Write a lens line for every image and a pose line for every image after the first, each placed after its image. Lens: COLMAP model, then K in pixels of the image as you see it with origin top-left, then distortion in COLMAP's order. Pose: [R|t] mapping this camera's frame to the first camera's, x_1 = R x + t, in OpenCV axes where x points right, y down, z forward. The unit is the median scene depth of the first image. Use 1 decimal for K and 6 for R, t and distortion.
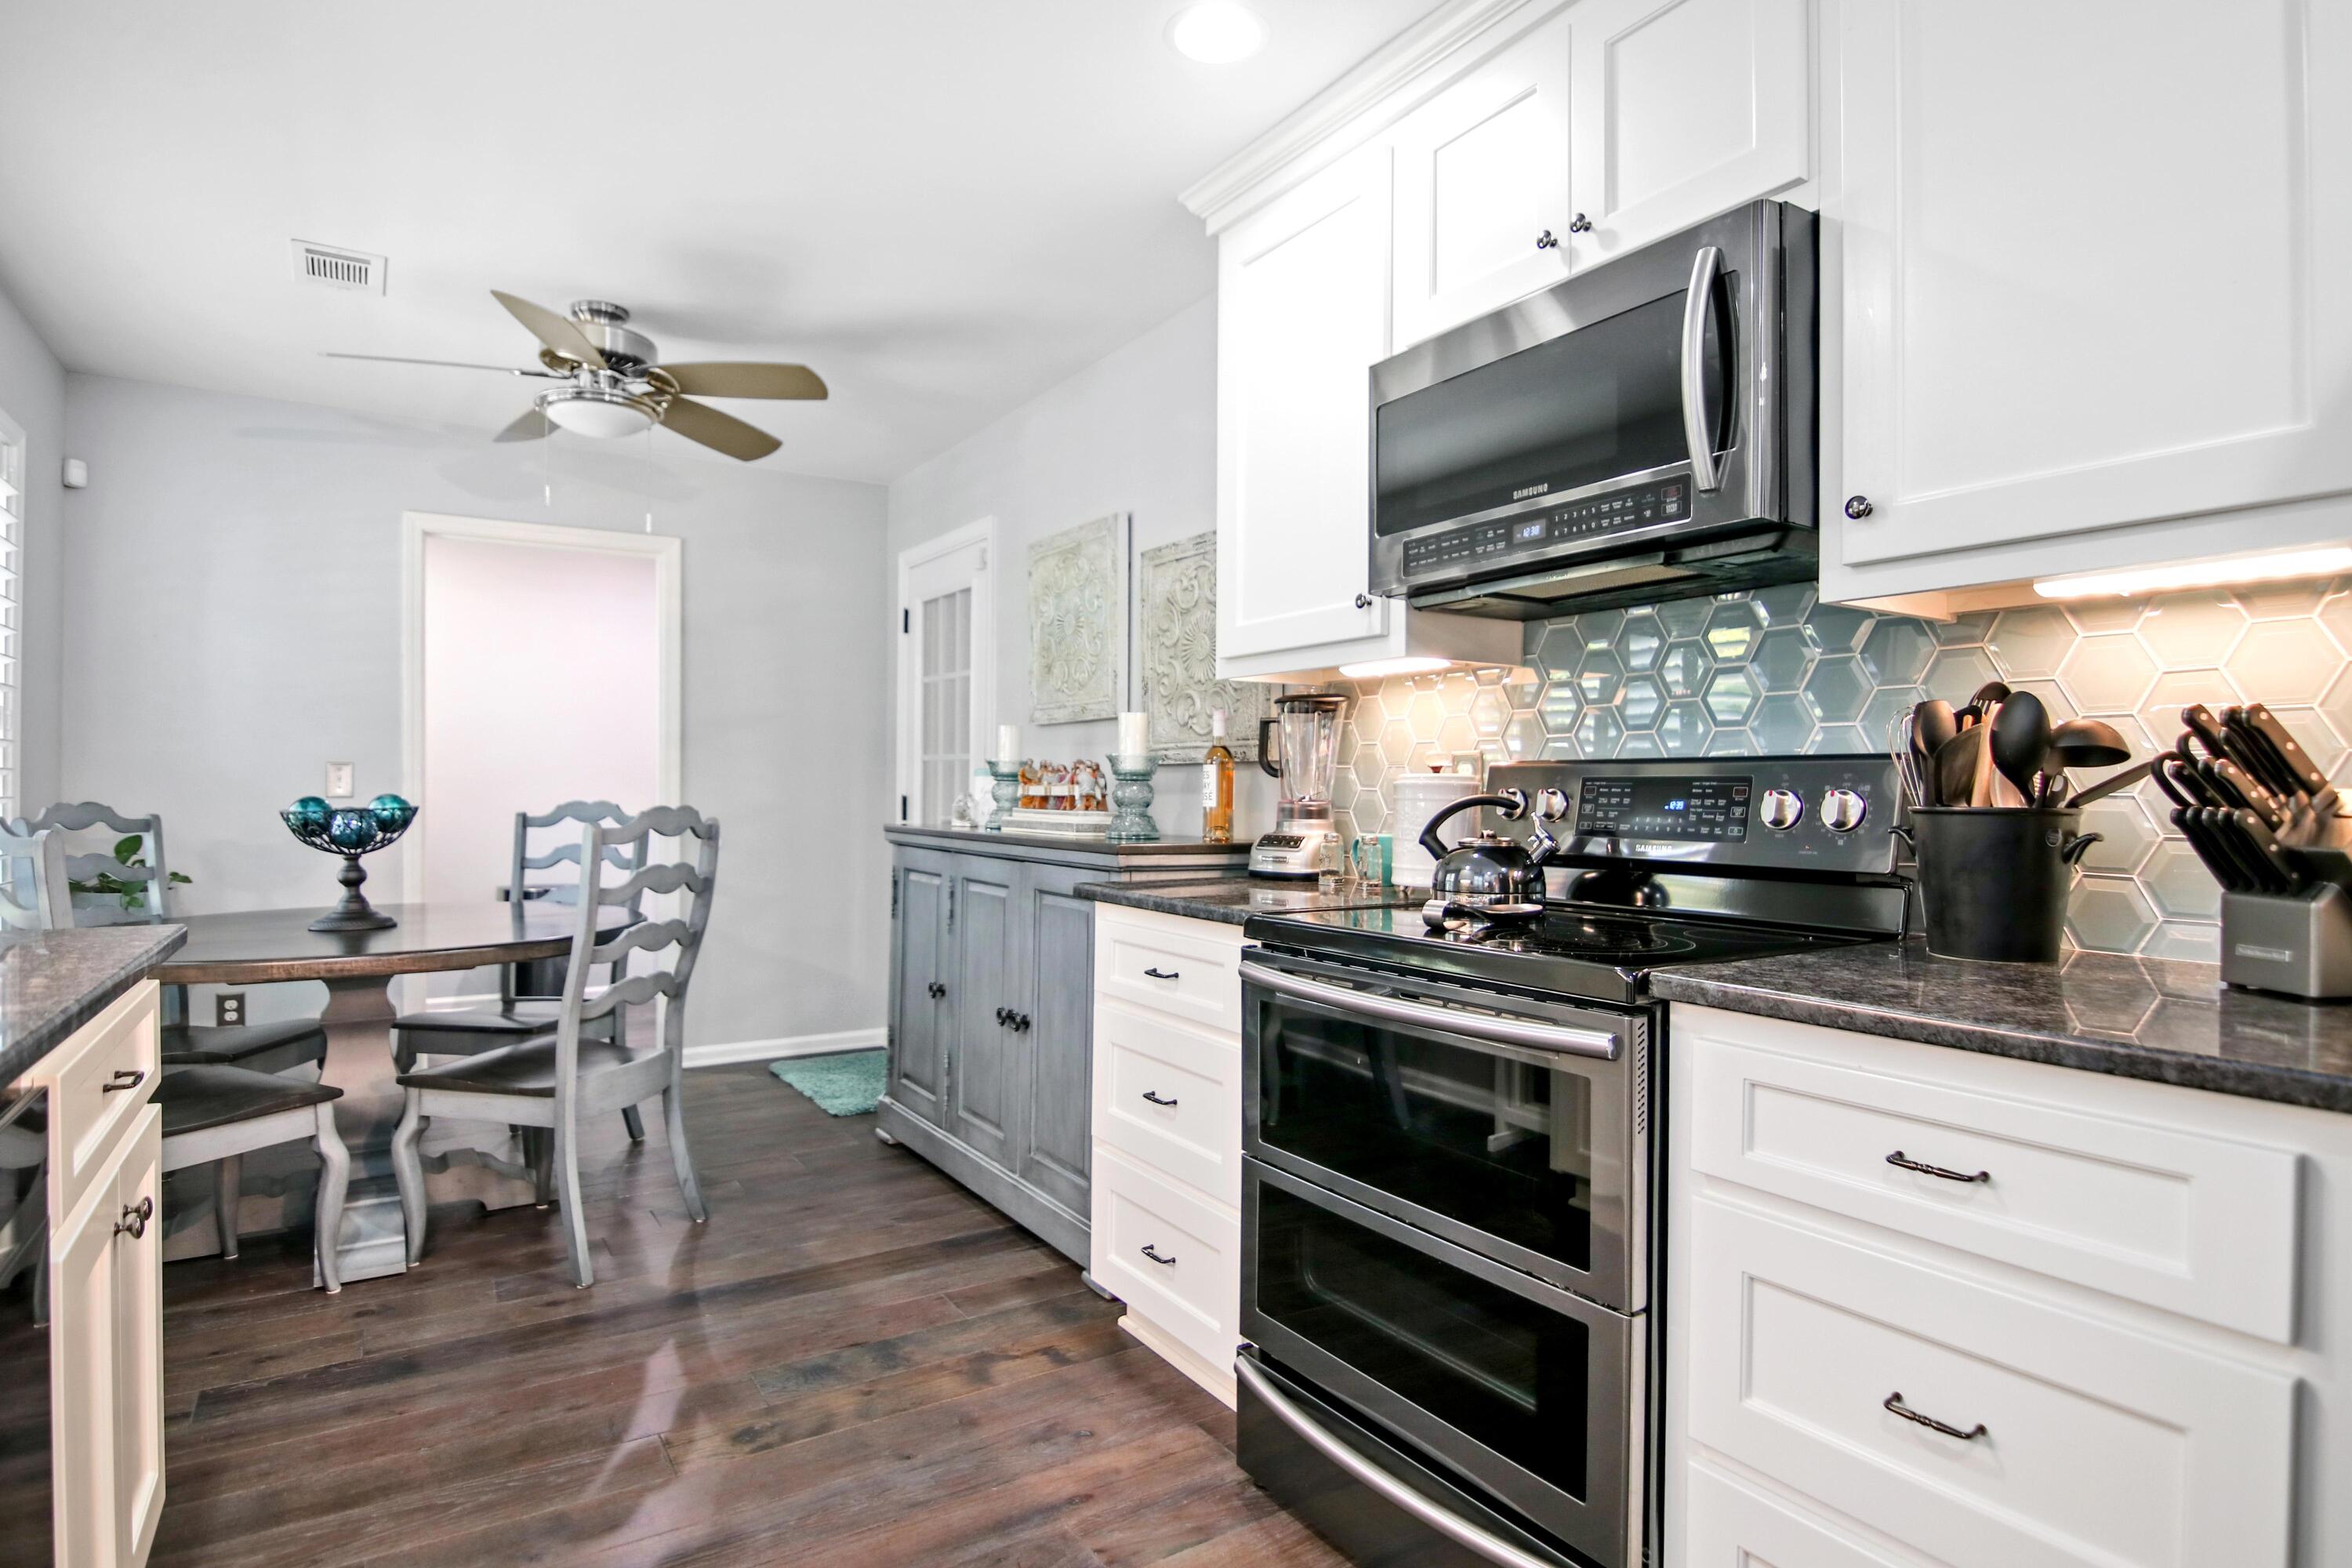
lens RADIAL K [[1238.4, 0, 1184.7], [0, 1238.4, 782.6], [0, 0, 1]] dist [-0.001049, -0.016568]
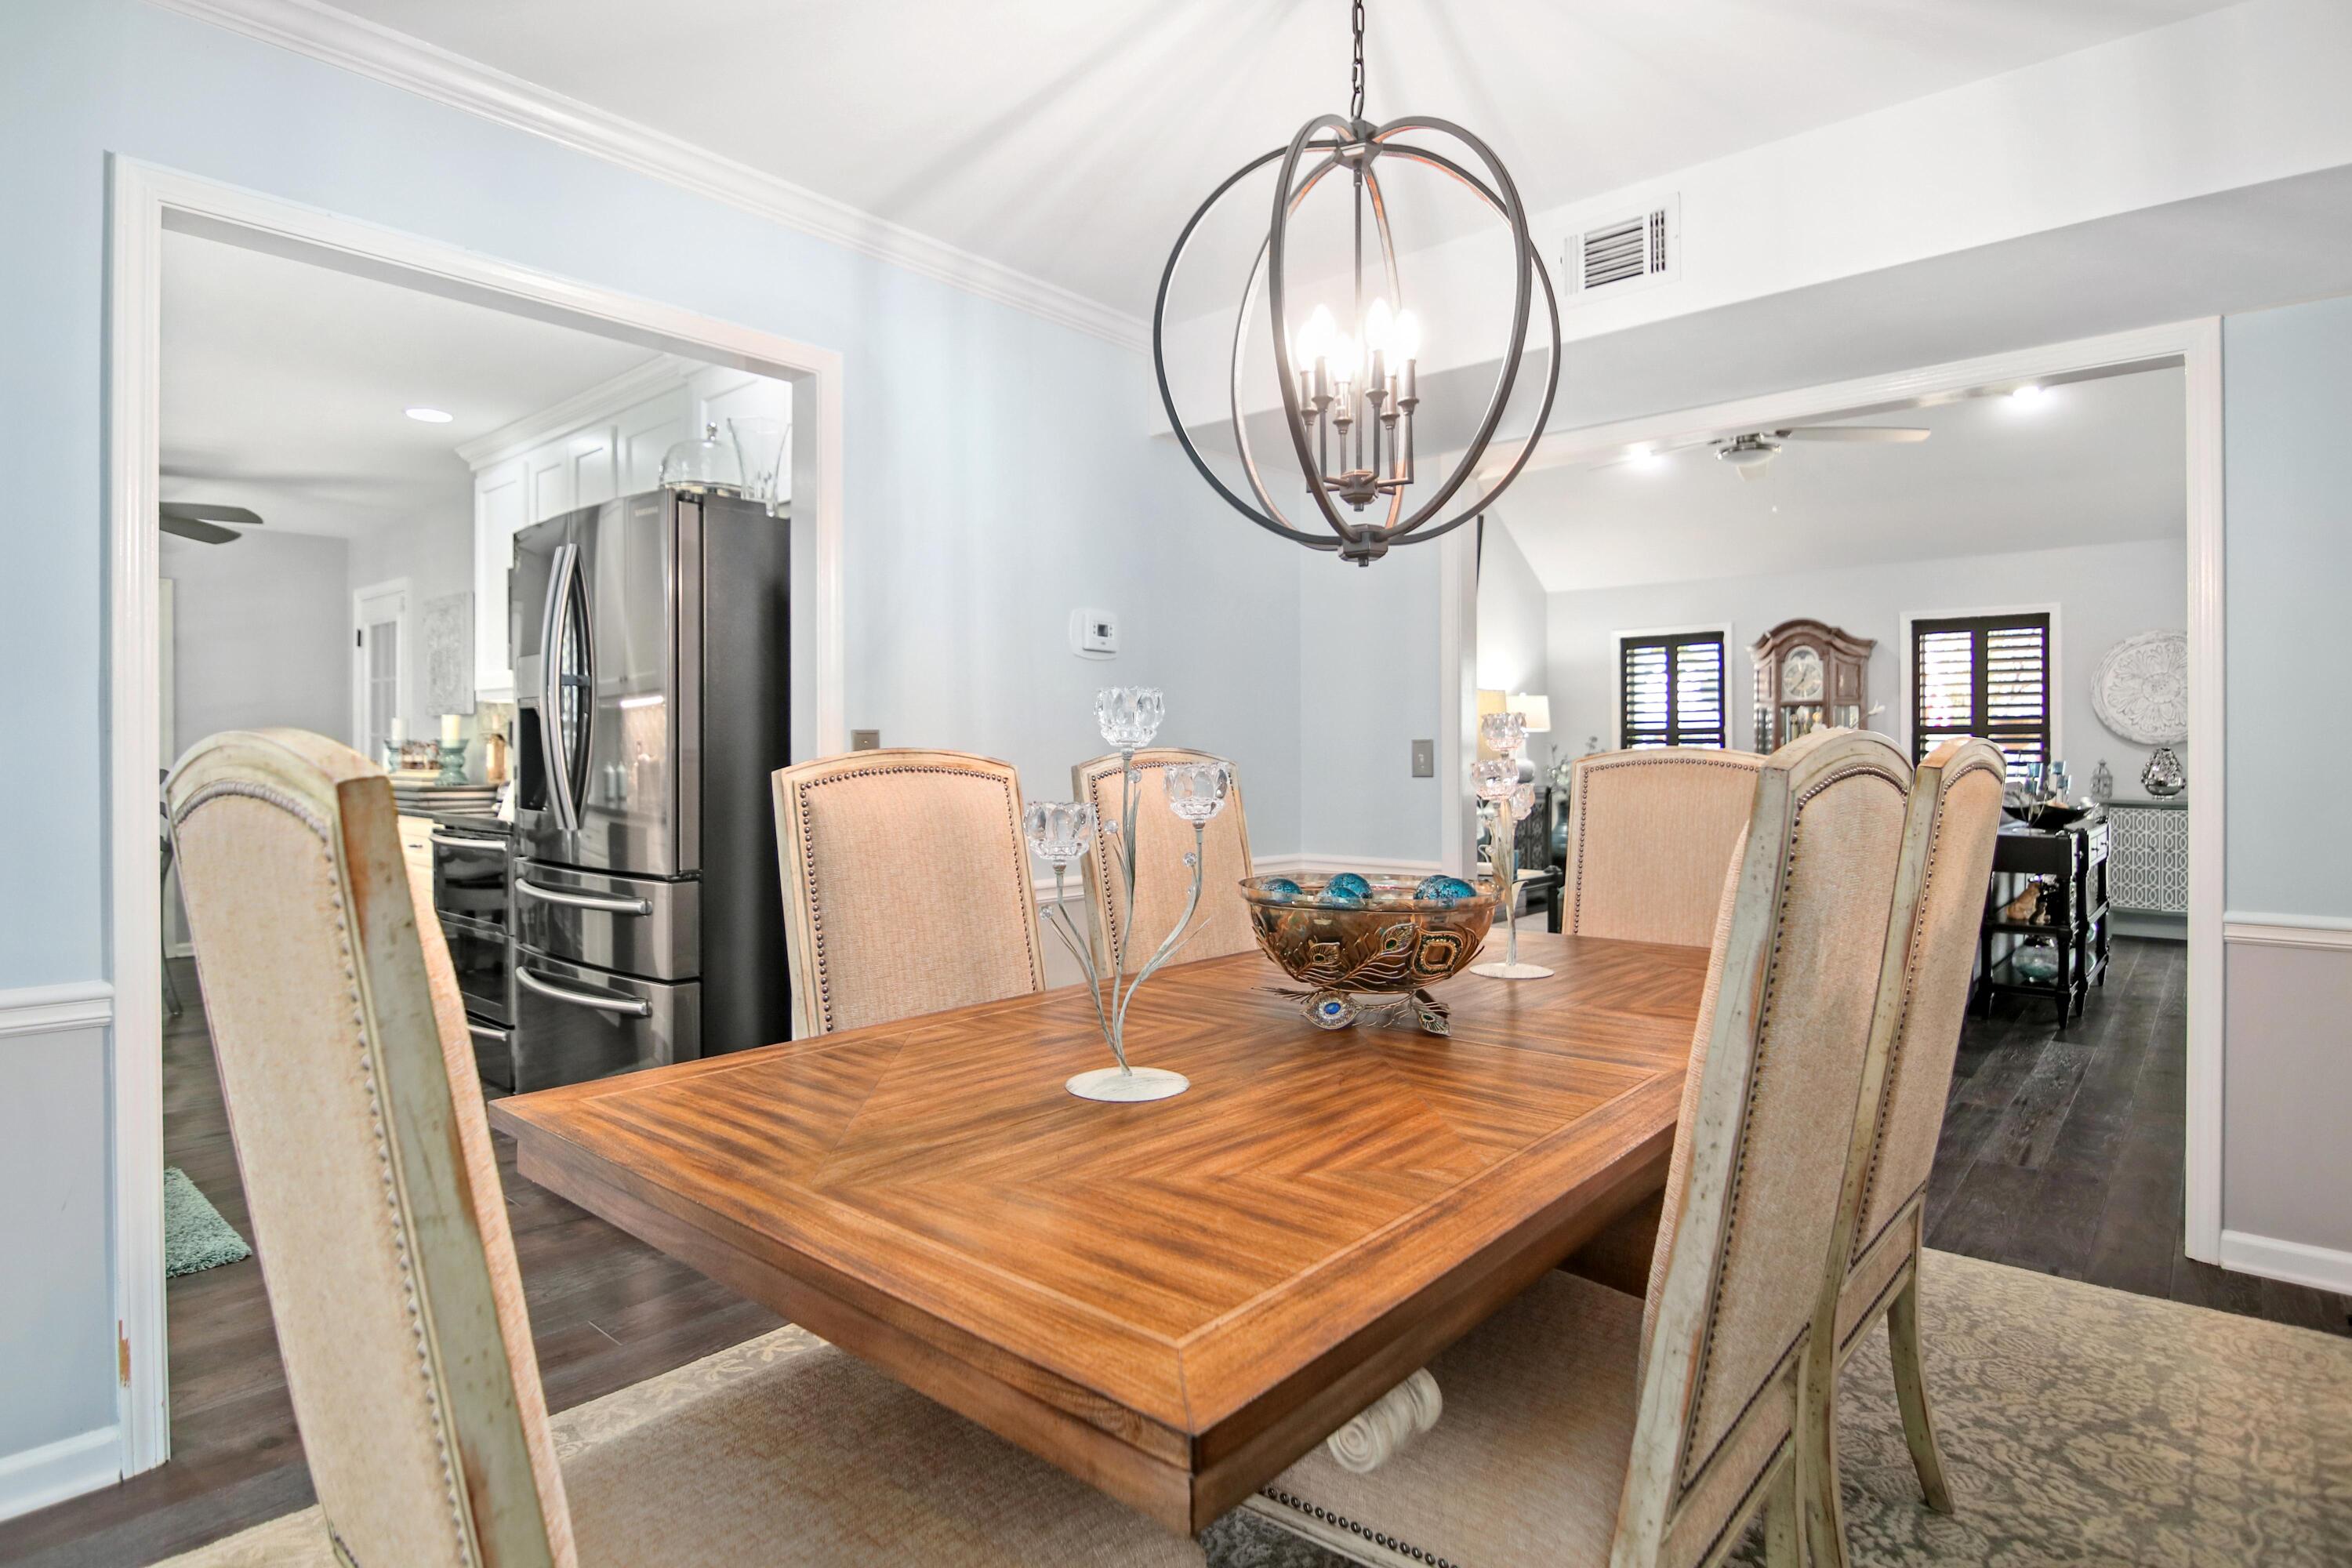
lens RADIAL K [[1221.4, 0, 1179.7], [0, 1221.4, 746.7], [0, 0, 1]] dist [0.001093, -0.026673]
pose [[0.960638, -0.010740, 0.277597, 0.442084], [0.008813, 0.999928, 0.008190, -0.014386], [-0.277665, -0.005421, 0.960663, -0.913115]]
